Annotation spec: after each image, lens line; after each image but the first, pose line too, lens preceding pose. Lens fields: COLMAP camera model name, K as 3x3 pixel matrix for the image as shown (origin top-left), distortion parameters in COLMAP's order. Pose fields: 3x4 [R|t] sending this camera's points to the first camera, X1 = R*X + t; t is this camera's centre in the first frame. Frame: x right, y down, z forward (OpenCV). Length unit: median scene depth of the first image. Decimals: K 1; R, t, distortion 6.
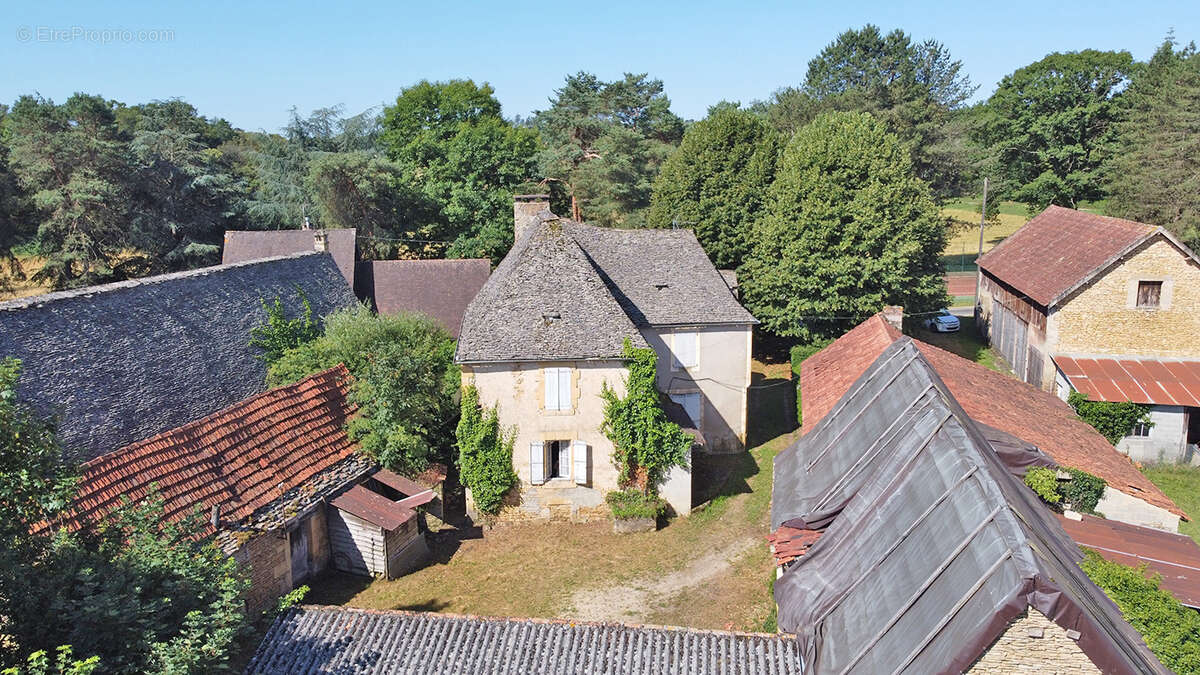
lens RADIAL K [[876.5, 0, 598.5], [0, 876.5, 340.3], [0, 0, 1]] dist [0.001210, 0.002868]
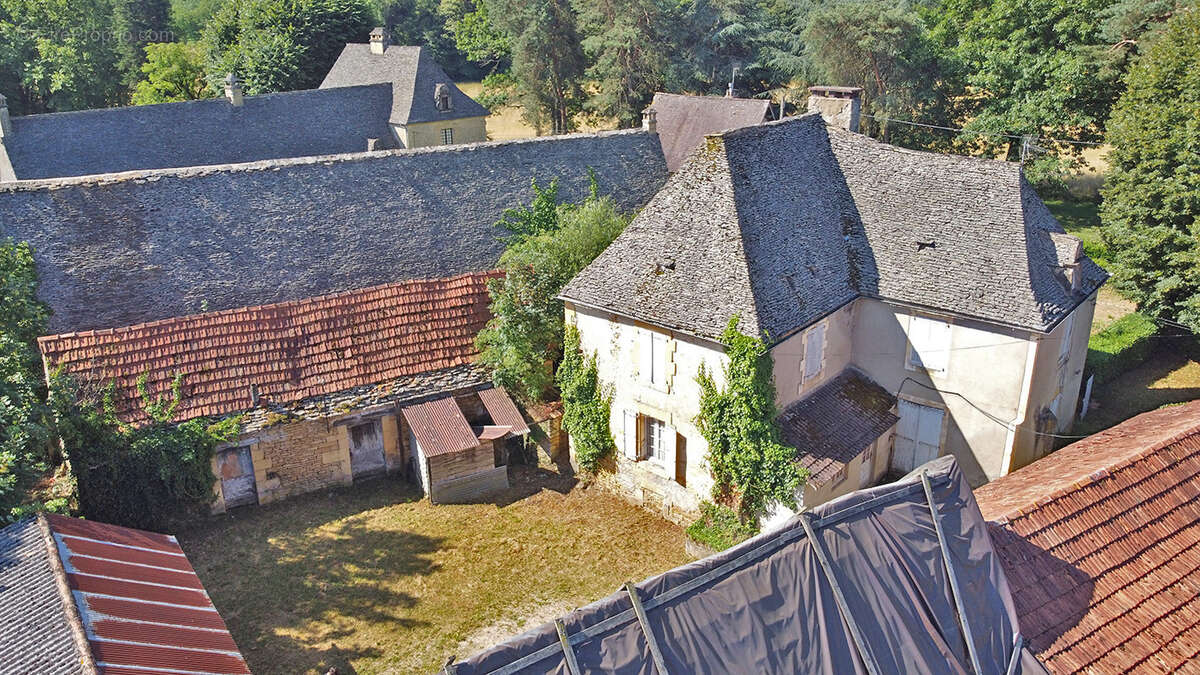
lens RADIAL K [[876.5, 0, 598.3], [0, 876.5, 337.9], [0, 0, 1]] dist [0.001210, 0.002868]
pose [[0.708637, 0.261613, -0.655281, 0.433100], [-0.140467, 0.962439, 0.232337, -0.138149], [0.691450, -0.072597, 0.718767, 0.400663]]
